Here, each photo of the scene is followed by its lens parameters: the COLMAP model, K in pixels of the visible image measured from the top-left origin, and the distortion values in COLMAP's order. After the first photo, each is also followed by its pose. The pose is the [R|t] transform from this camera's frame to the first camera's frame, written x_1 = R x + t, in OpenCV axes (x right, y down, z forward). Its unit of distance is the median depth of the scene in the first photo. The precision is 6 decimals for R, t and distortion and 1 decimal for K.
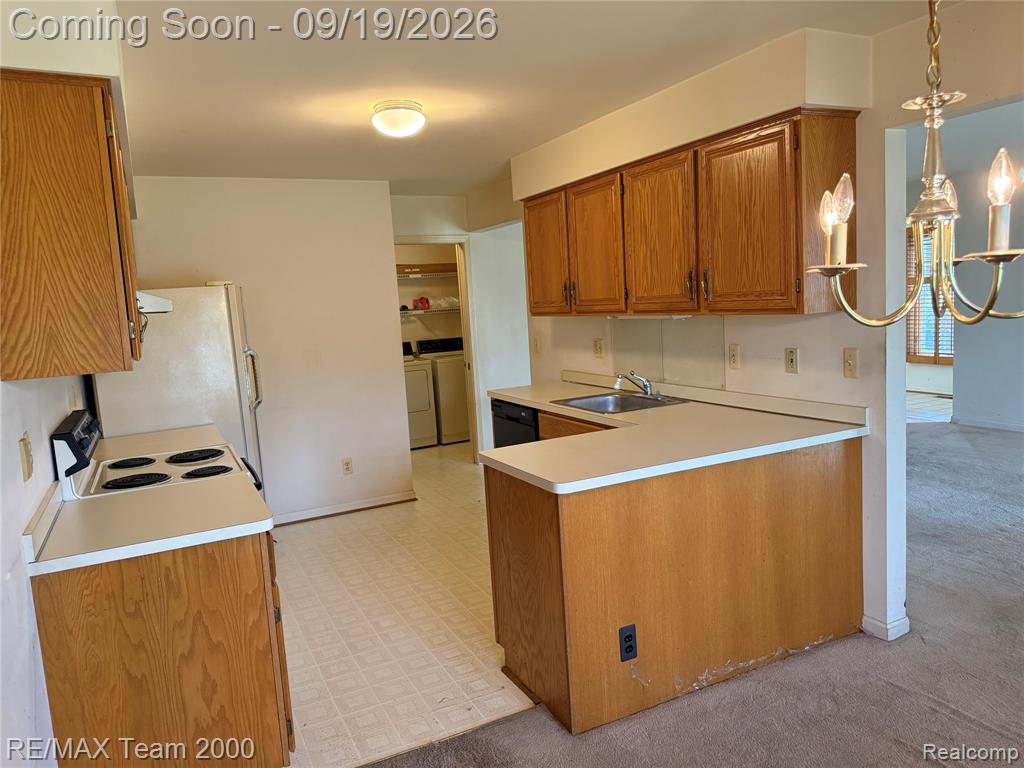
lens RADIAL K [[718.2, 0, 512.0], [0, 718.2, 384.0], [0, 0, 1]] dist [0.143114, -0.192469]
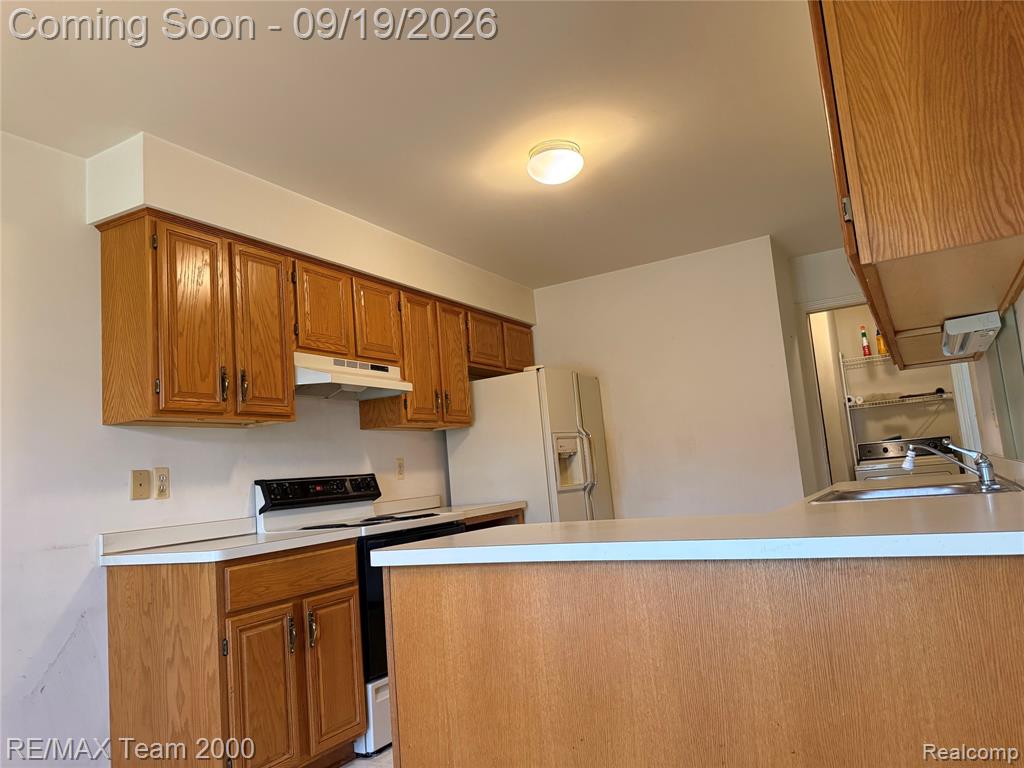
lens RADIAL K [[718.2, 0, 512.0], [0, 718.2, 384.0], [0, 0, 1]] dist [0.143114, -0.192469]
pose [[0.557997, -0.092076, -0.824719, 0.859545], [-0.051418, 0.988080, -0.145103, 0.075445], [0.828249, 0.123372, 0.546611, 0.750269]]
